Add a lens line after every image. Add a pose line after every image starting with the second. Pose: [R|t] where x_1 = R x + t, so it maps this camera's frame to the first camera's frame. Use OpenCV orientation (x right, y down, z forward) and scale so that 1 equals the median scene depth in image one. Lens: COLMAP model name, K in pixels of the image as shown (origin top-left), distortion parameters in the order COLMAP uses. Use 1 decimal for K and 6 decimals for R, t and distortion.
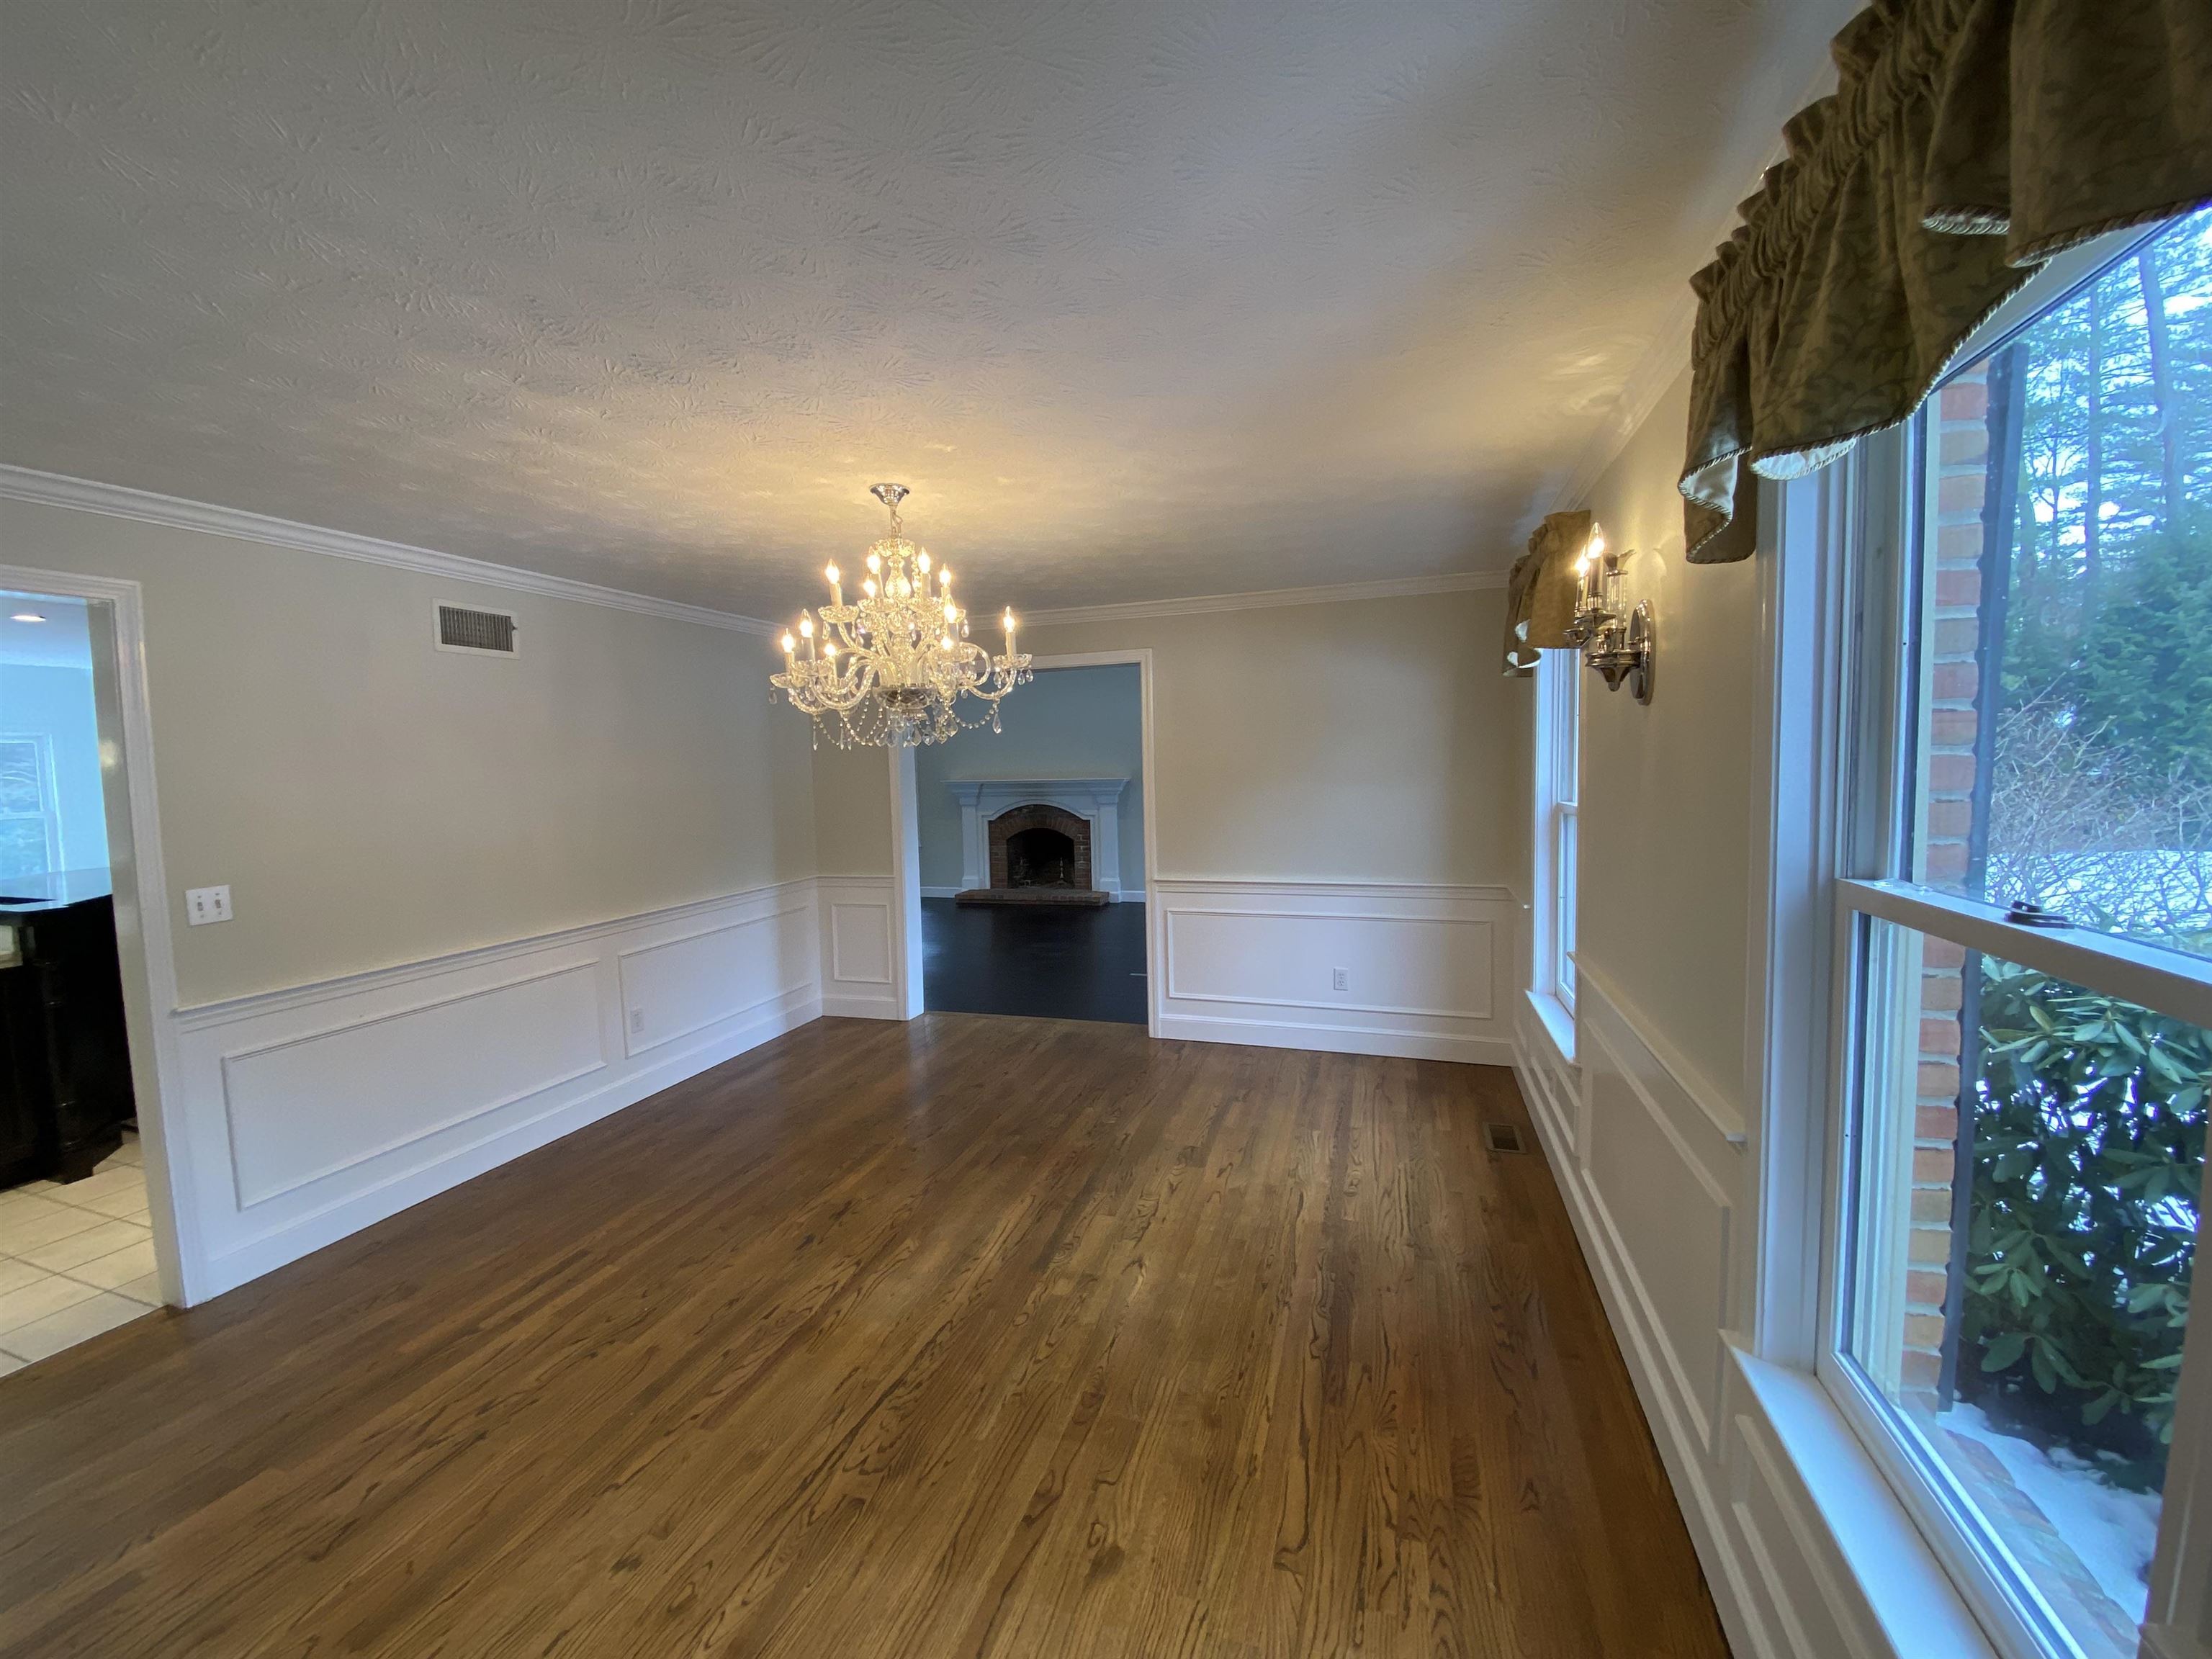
lens RADIAL K [[901.7, 0, 1107.6], [0, 901.7, 824.6], [0, 0, 1]] dist [0.044841, -0.028648]
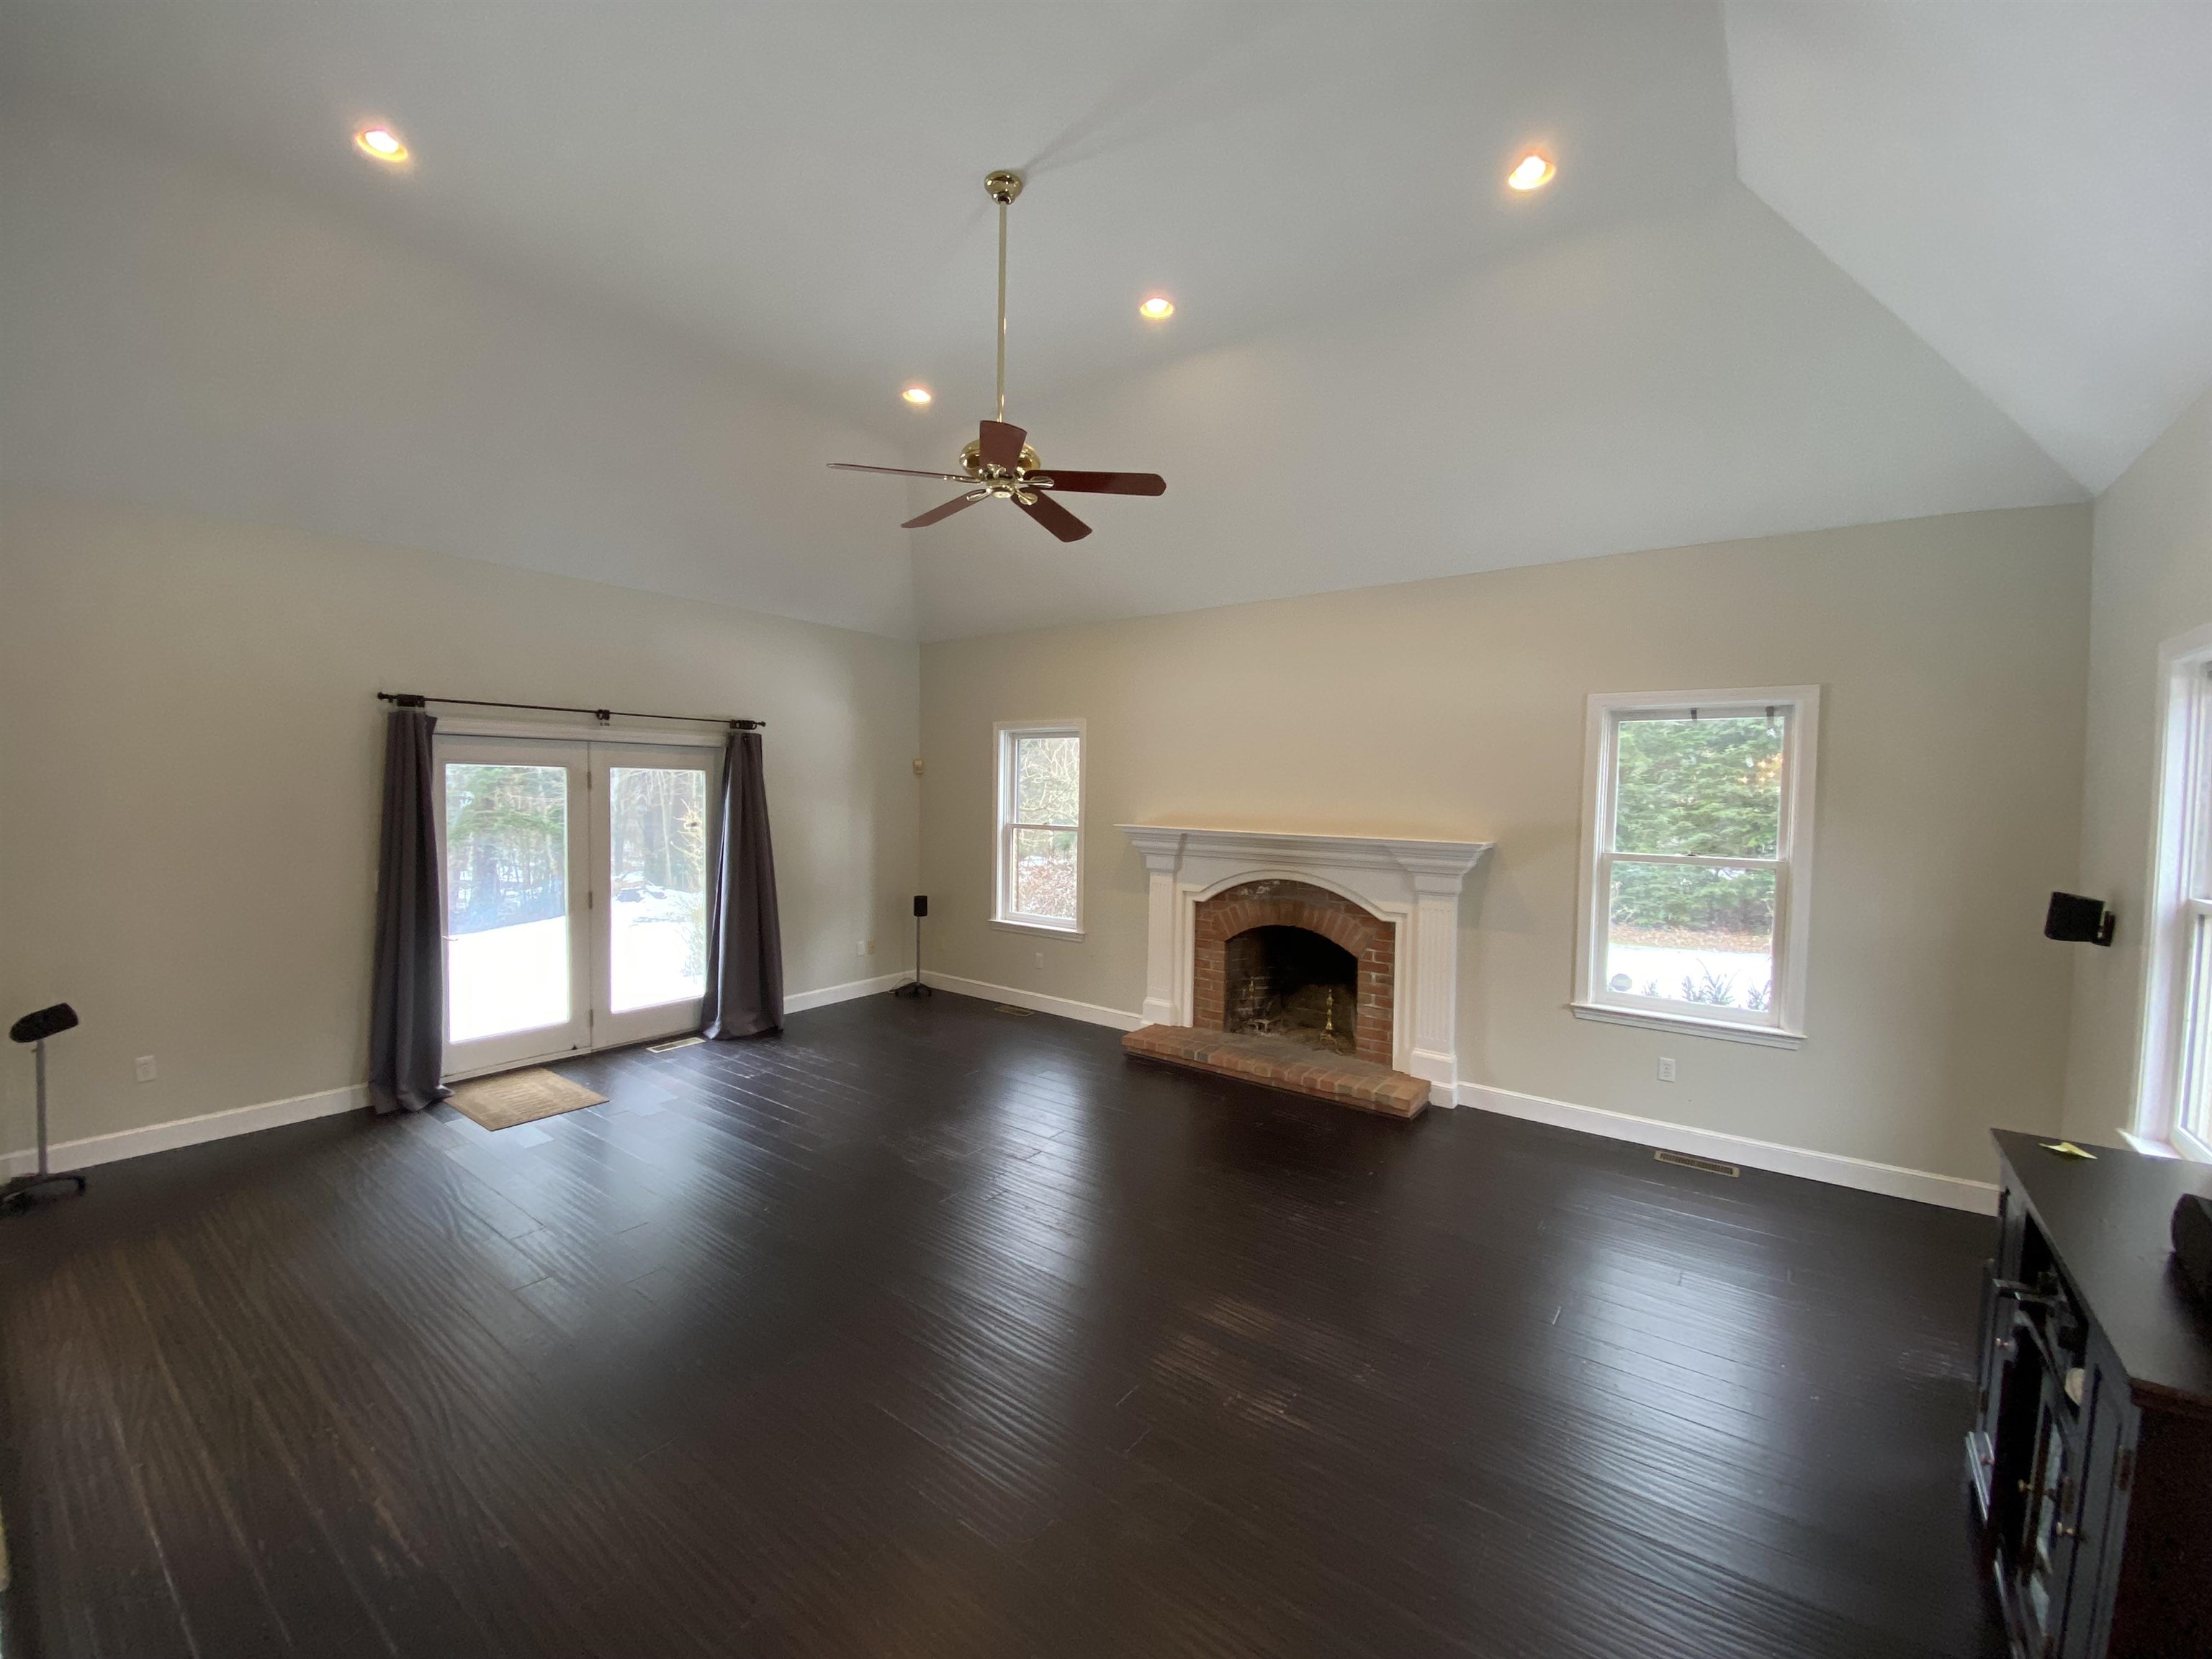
lens RADIAL K [[890.6, 0, 1109.1], [0, 890.6, 825.1], [0, 0, 1]] dist [0.062060, -0.044342]
pose [[0.951189, 0.053625, -0.303915, -0.021347], [-0.060448, 0.998086, -0.013081, -0.040630], [0.302632, 0.030813, 0.952609, 0.481111]]
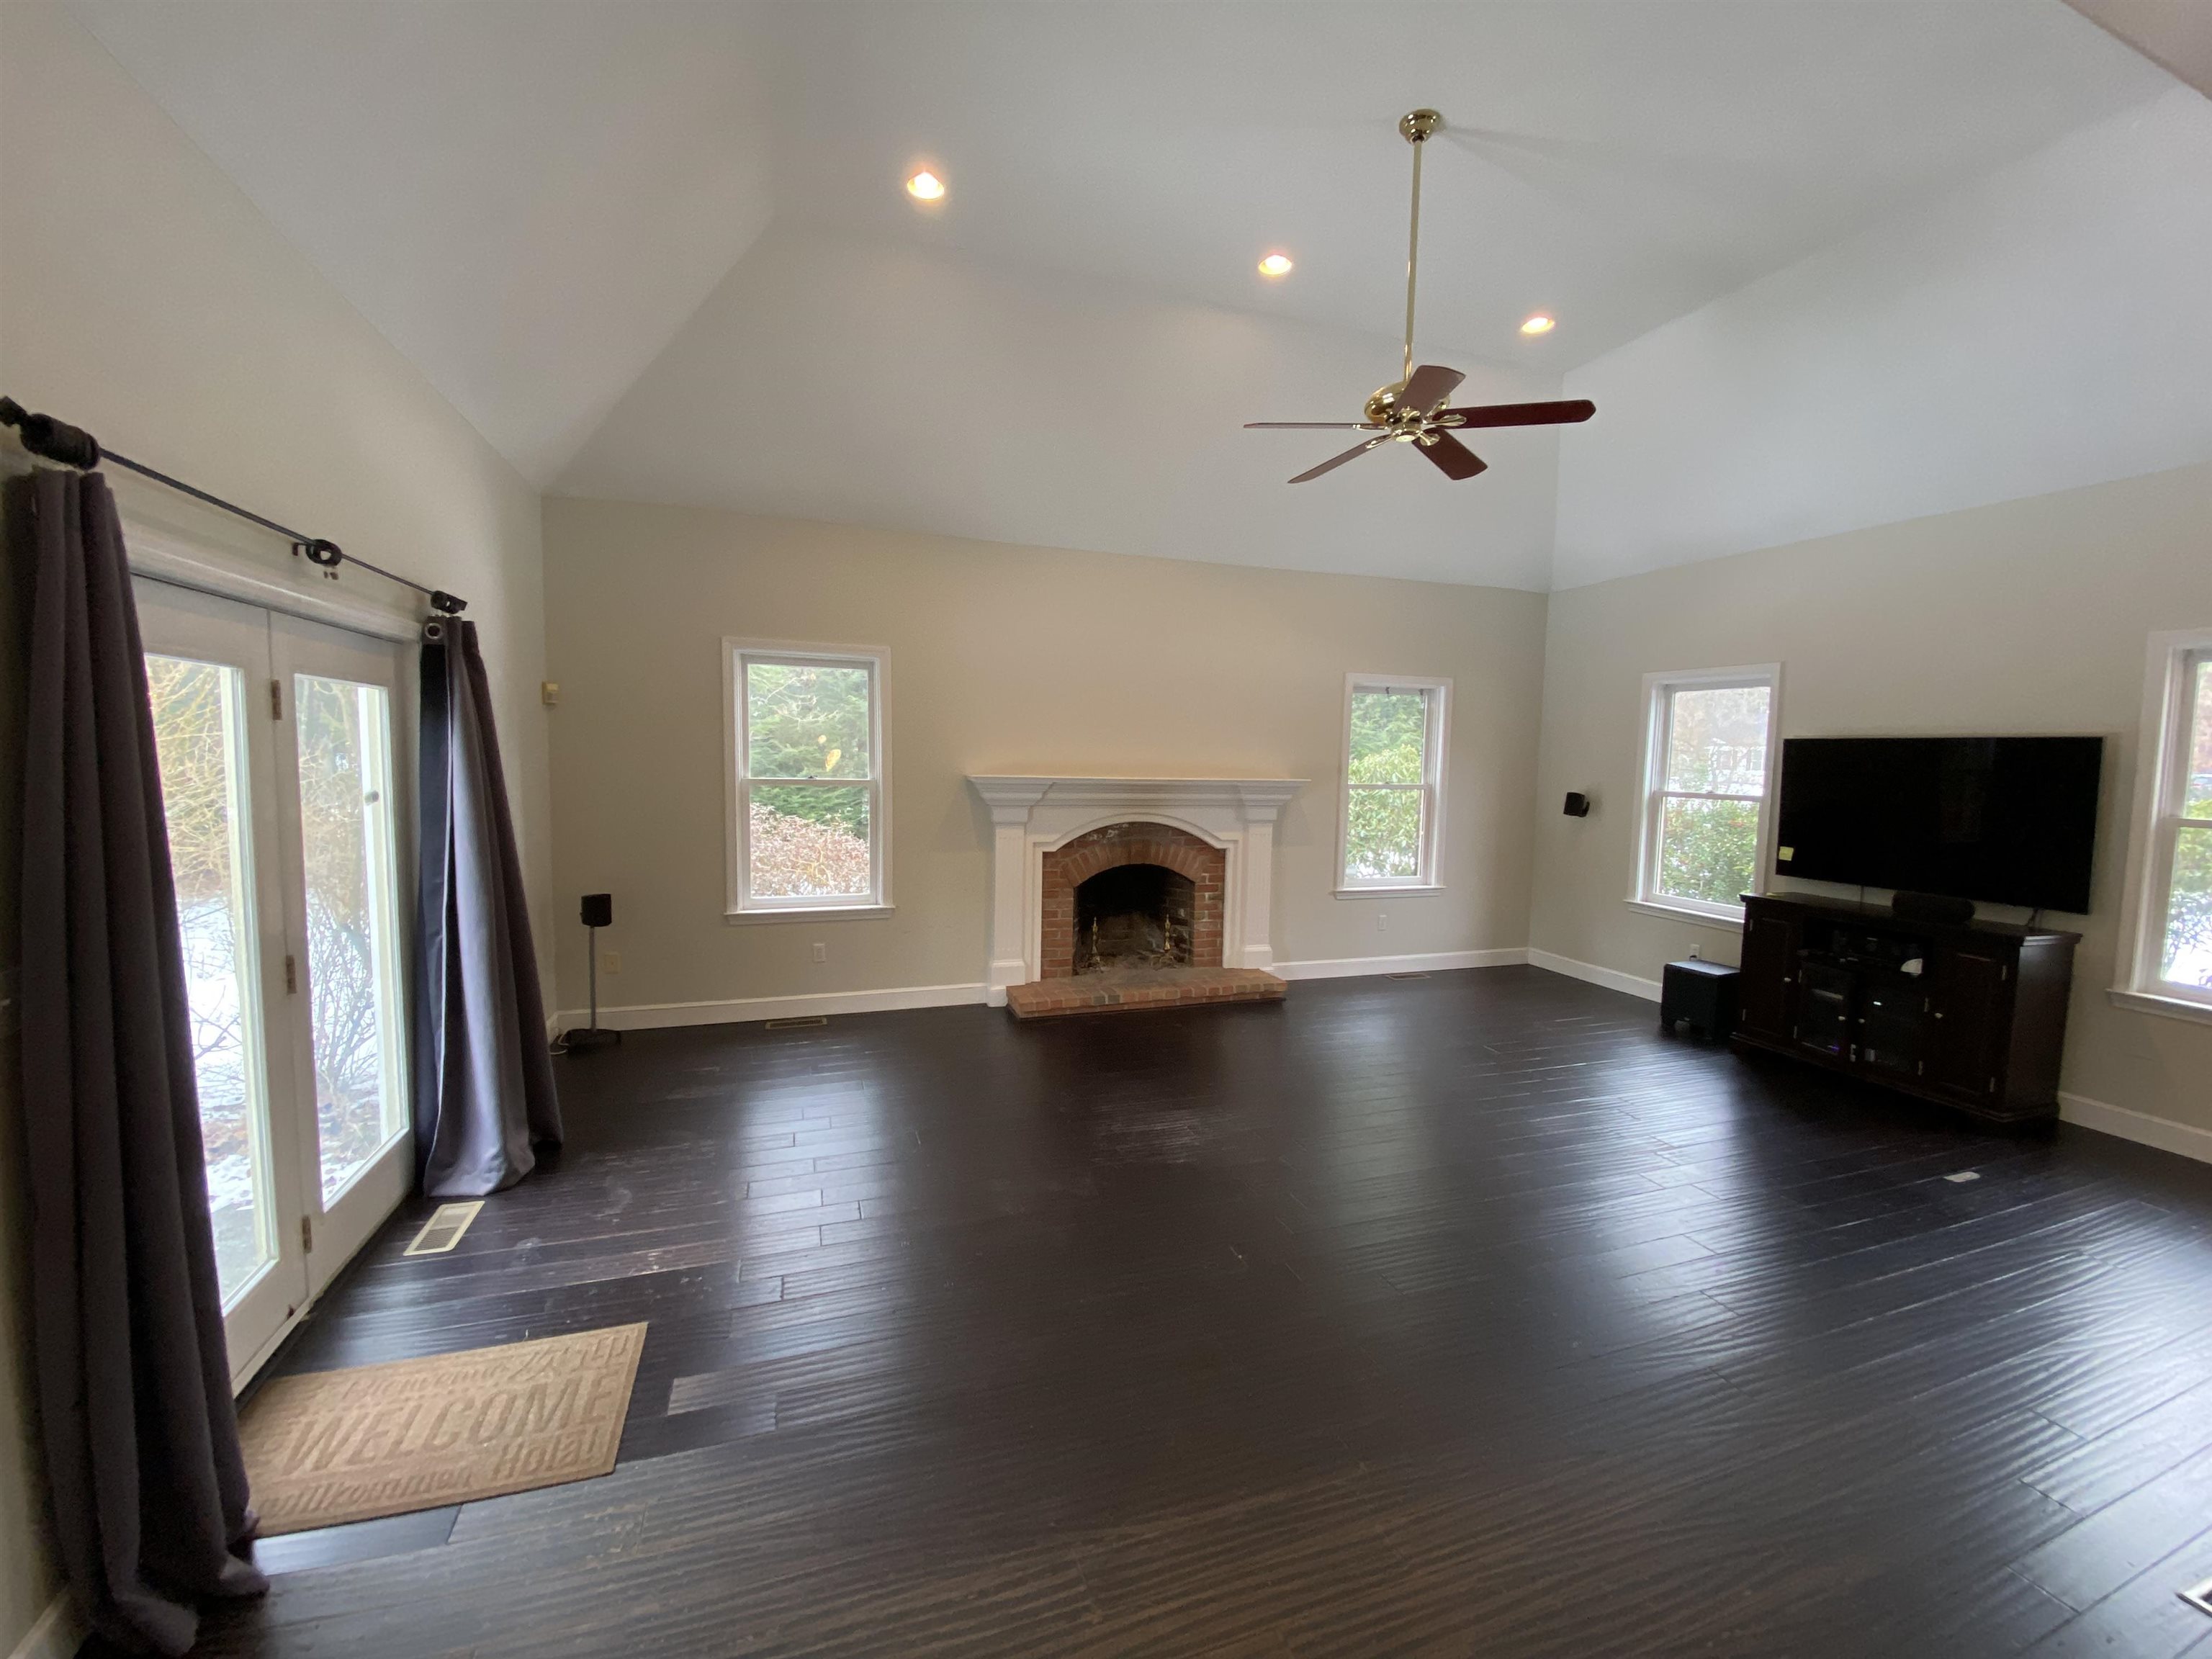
lens RADIAL K [[890.6, 0, 1109.1], [0, 890.6, 825.1], [0, 0, 1]] dist [0.062060, -0.044342]
pose [[0.783041, -0.009163, 0.621903, -0.431705], [0.001094, 0.999910, 0.013355, -0.027496], [-0.621970, -0.009777, 0.782980, 0.577798]]
